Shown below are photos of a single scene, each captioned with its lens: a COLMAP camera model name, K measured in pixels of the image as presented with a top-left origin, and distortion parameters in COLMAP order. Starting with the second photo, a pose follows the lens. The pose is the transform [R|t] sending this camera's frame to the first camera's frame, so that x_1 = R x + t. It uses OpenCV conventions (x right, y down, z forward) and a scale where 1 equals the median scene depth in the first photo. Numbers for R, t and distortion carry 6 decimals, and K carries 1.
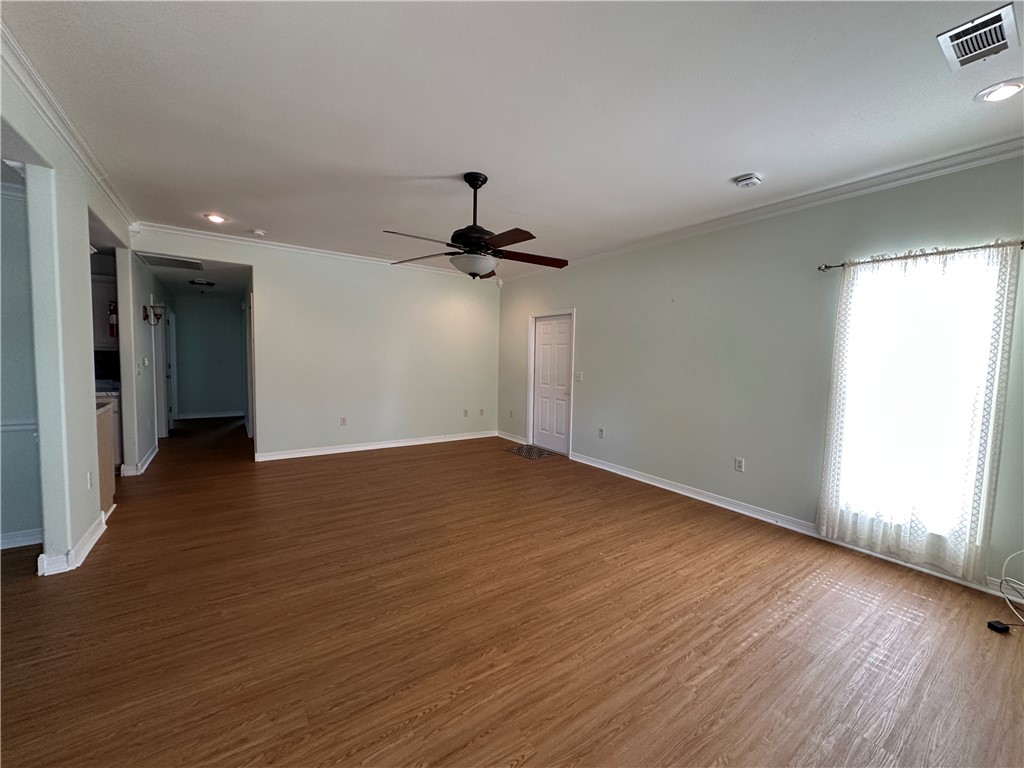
lens RADIAL K [[407.3, 0, 510.9], [0, 407.3, 383.7], [0, 0, 1]] dist [-0.003353, 0.000188]
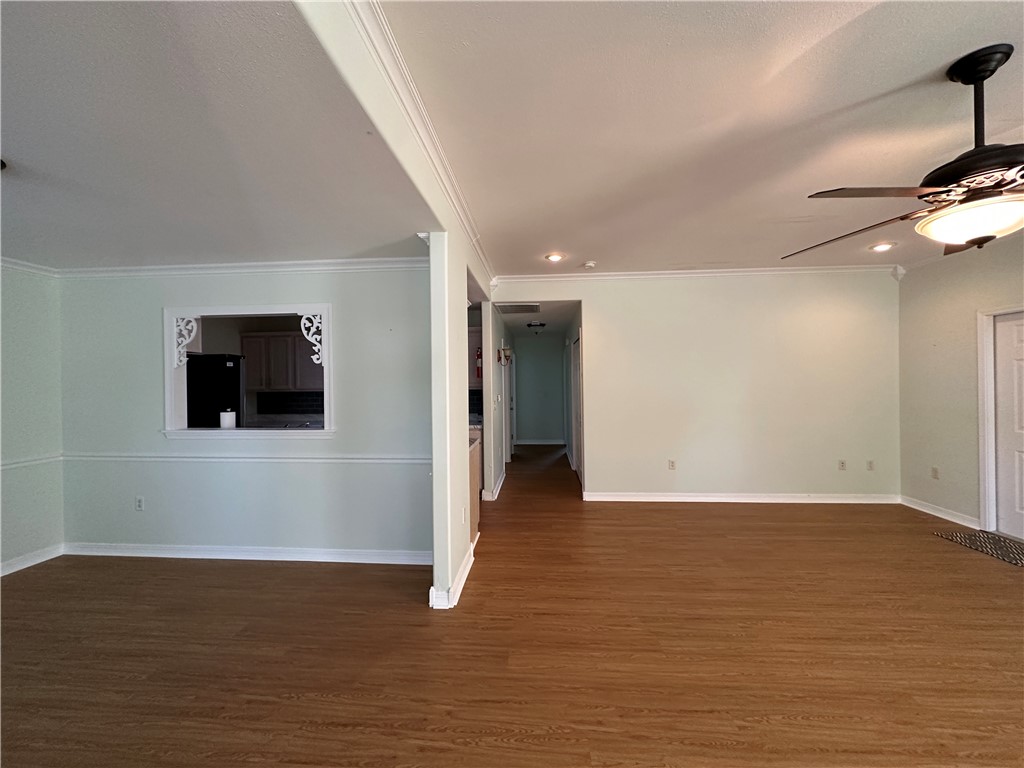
lens RADIAL K [[407.3, 0, 510.9], [0, 407.3, 383.7], [0, 0, 1]] dist [-0.003353, 0.000188]
pose [[0.774787, -0.028874, -0.631562, -0.169581], [-0.011190, 0.998174, -0.059364, -0.029947], [0.632123, 0.053062, 0.773049, 0.153680]]
